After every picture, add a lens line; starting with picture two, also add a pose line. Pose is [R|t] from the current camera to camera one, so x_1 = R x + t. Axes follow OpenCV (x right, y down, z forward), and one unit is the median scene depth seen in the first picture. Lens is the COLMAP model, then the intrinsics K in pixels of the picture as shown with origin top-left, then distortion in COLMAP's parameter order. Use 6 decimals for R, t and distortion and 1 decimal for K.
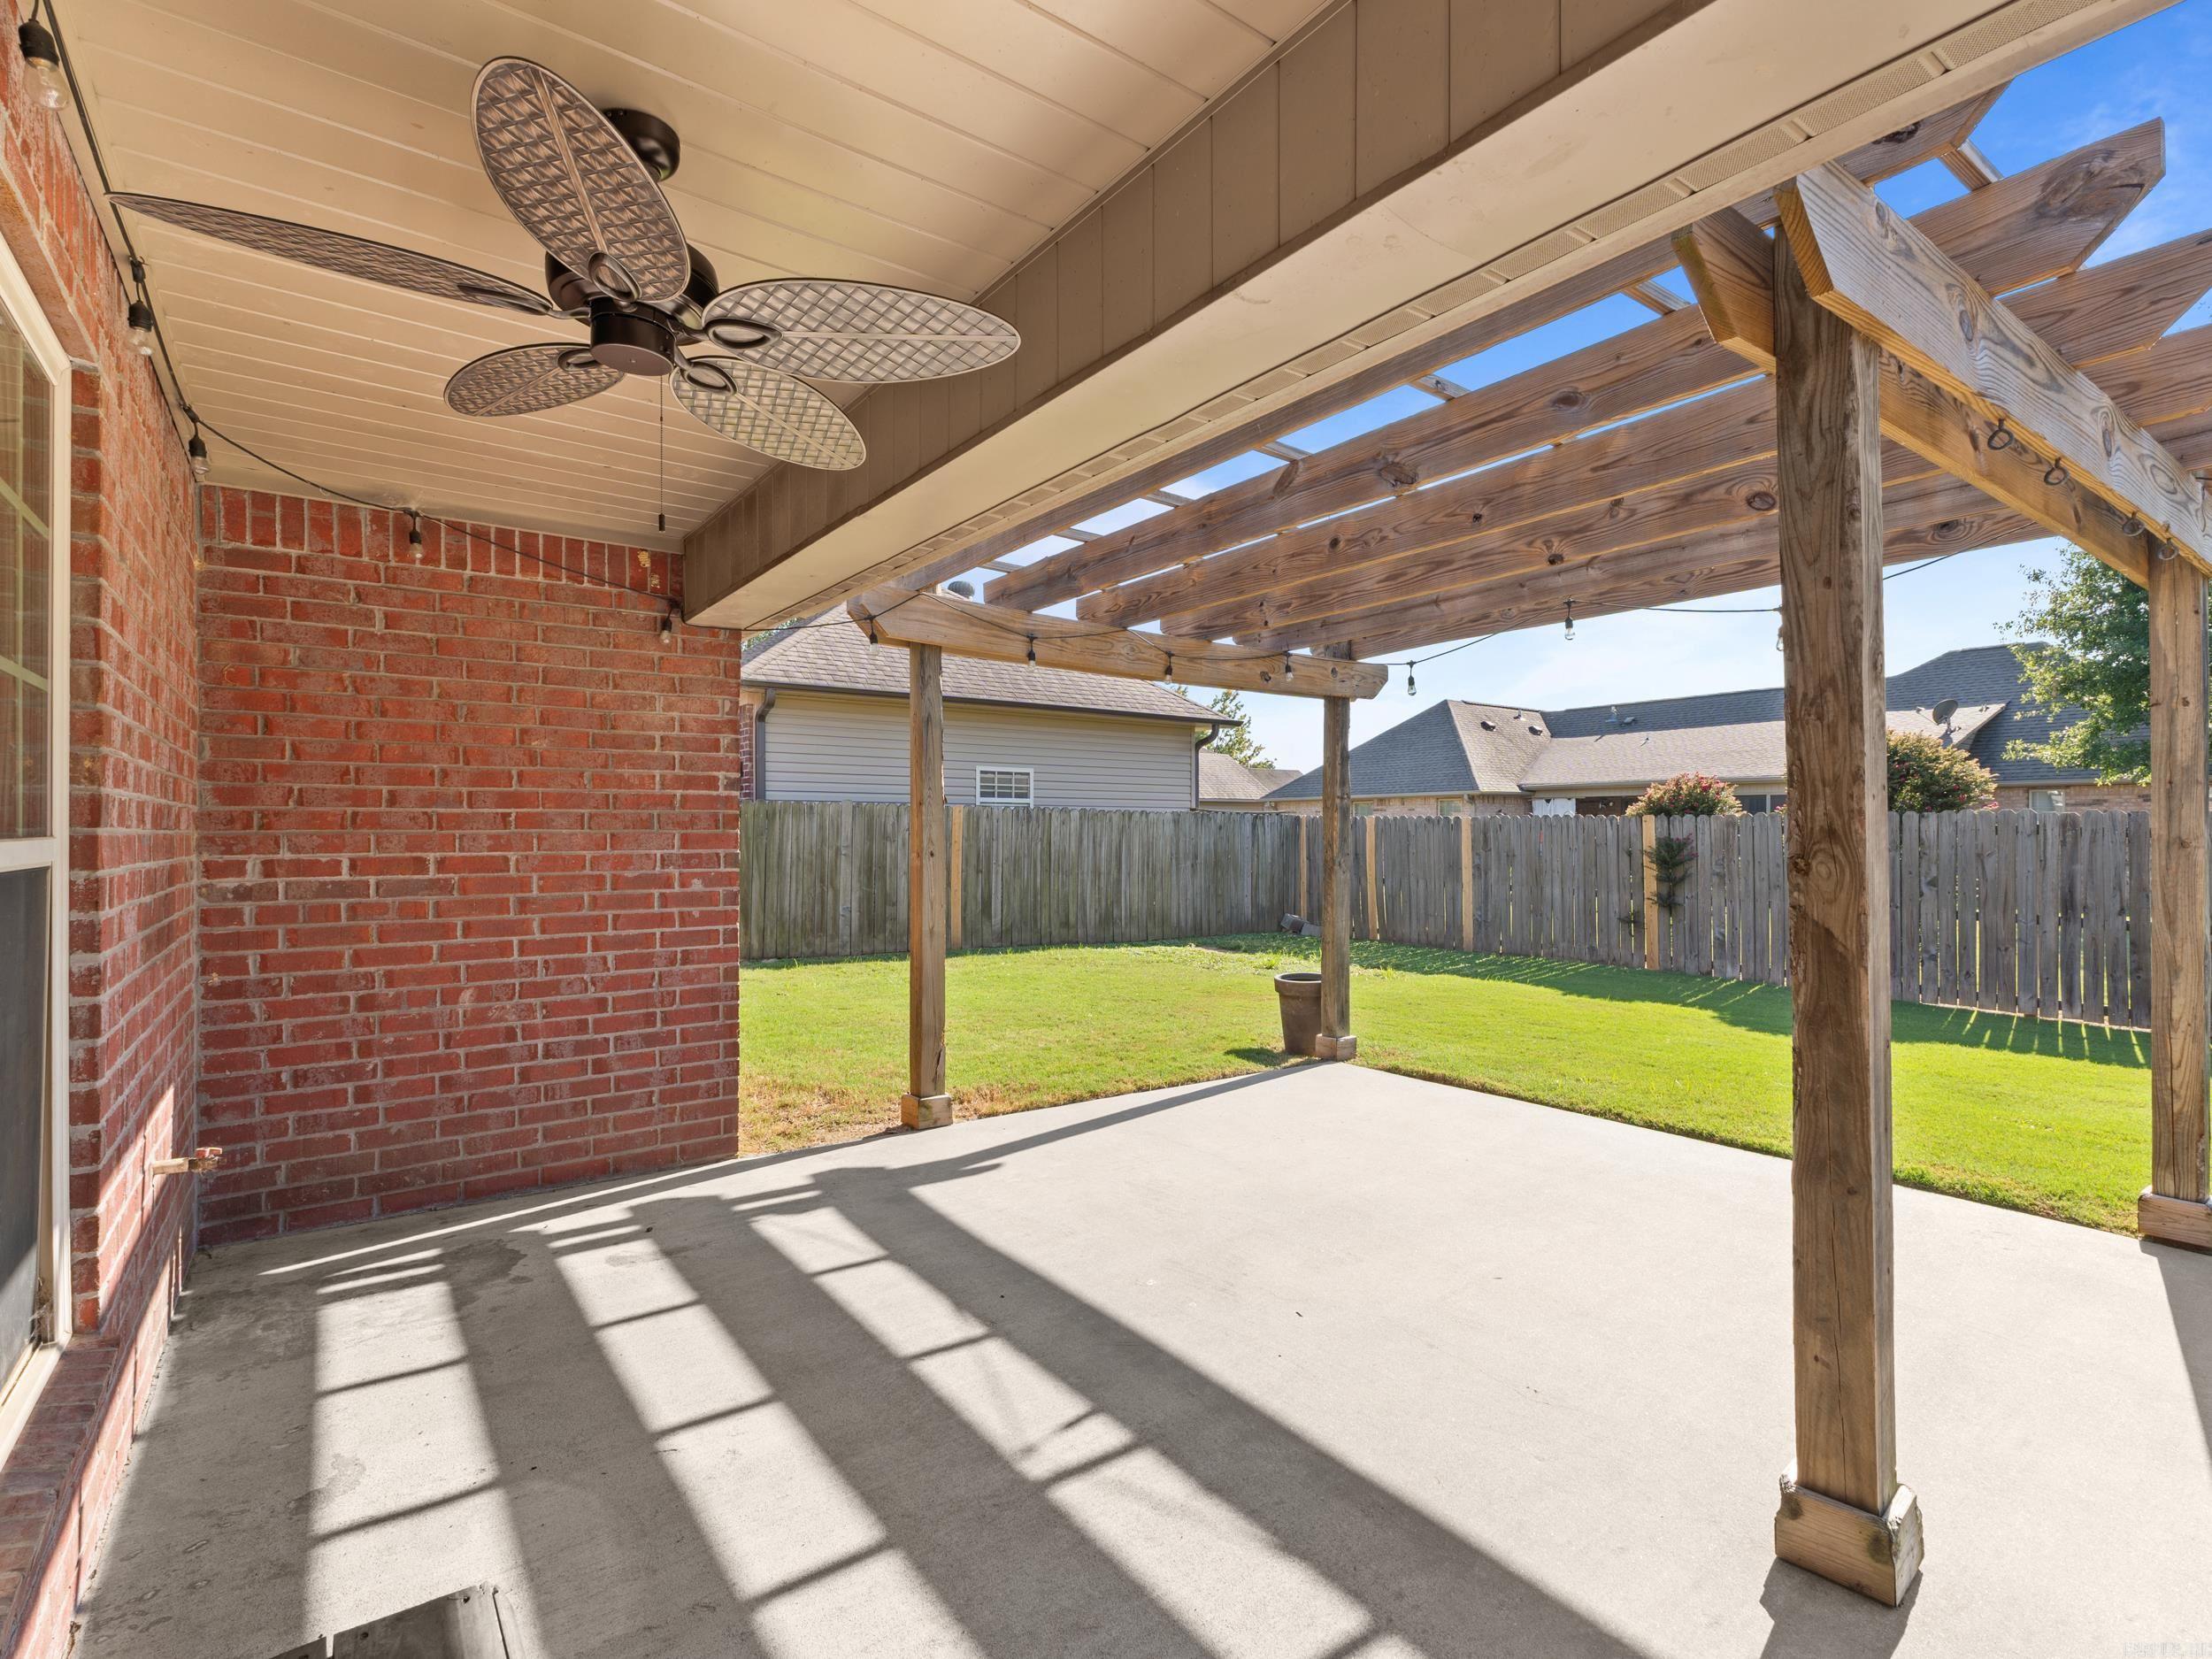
lens RADIAL K [[1074.5, 0, 1106.0], [0, 1074.5, 829.5], [0, 0, 1]] dist [0.005838, 0.000893]
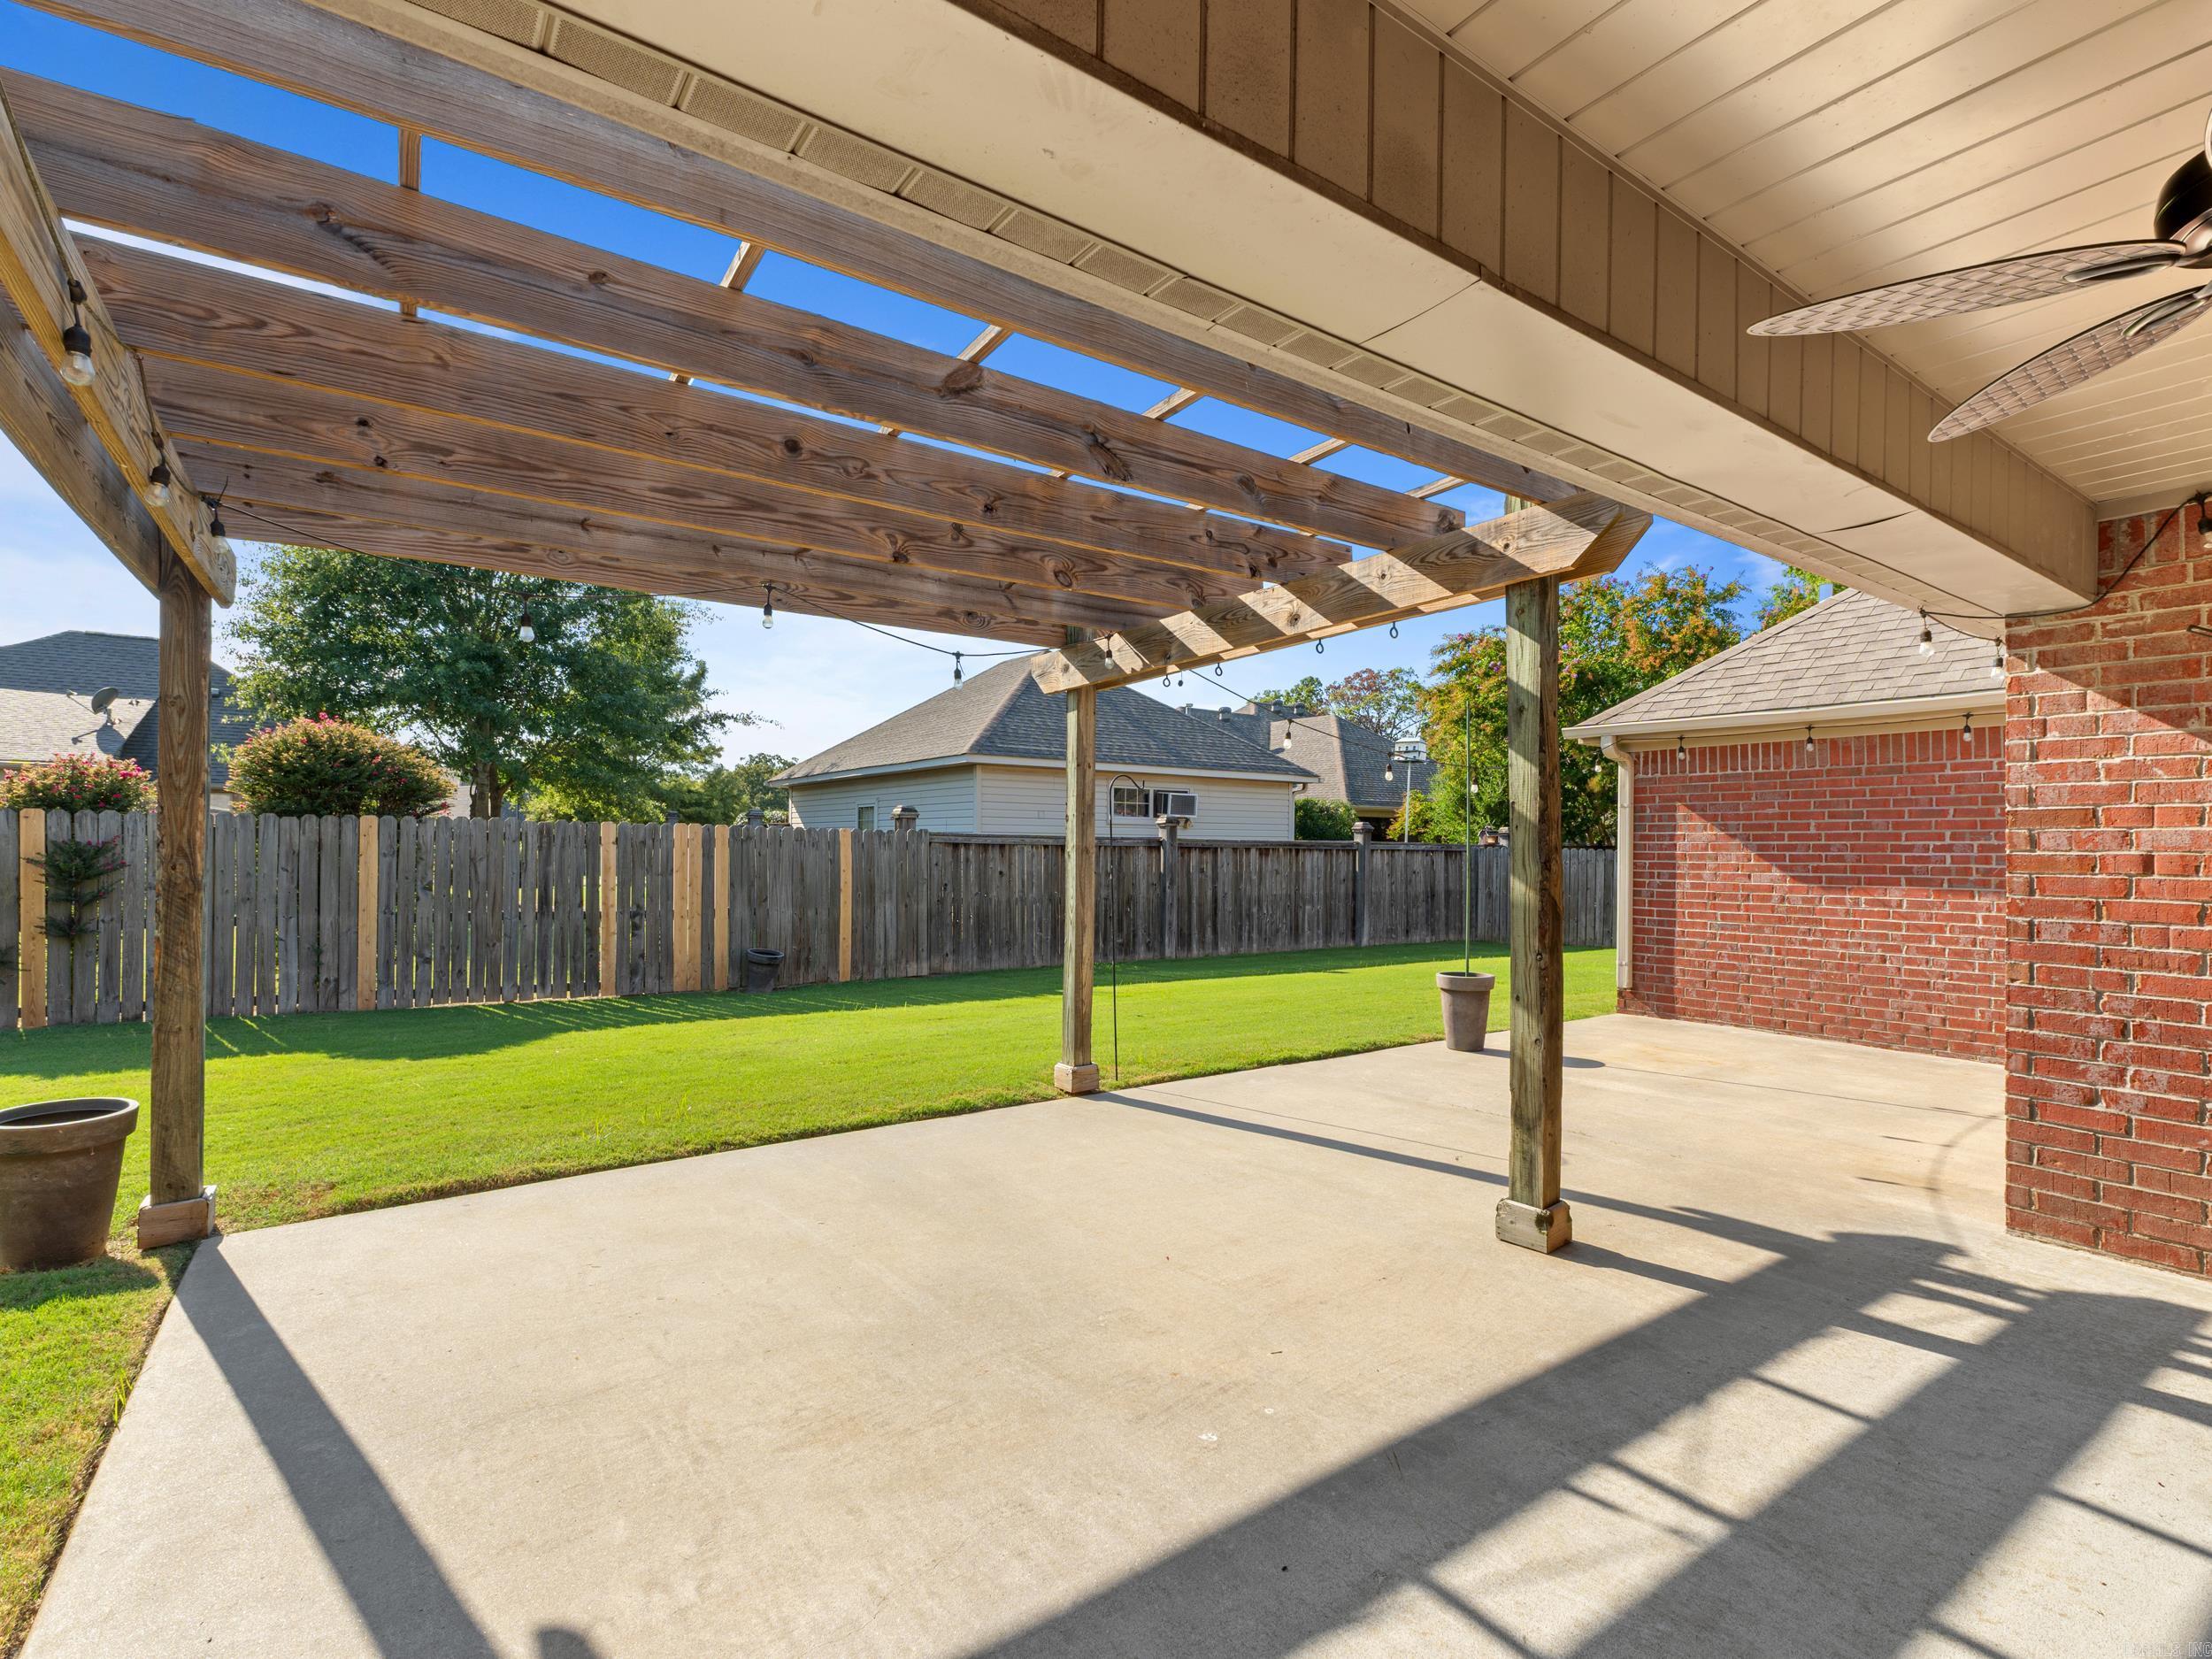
lens RADIAL K [[1051.7, 0, 1110.5], [0, 1051.7, 843.9], [0, 0, 1]] dist [0.003951, 0.000196]
pose [[0.008011, 0.002672, 0.999964, -0.435270], [-0.014130, 0.999897, -0.002559, 0.003591], [-0.999868, -0.014109, 0.008048, 0.668898]]
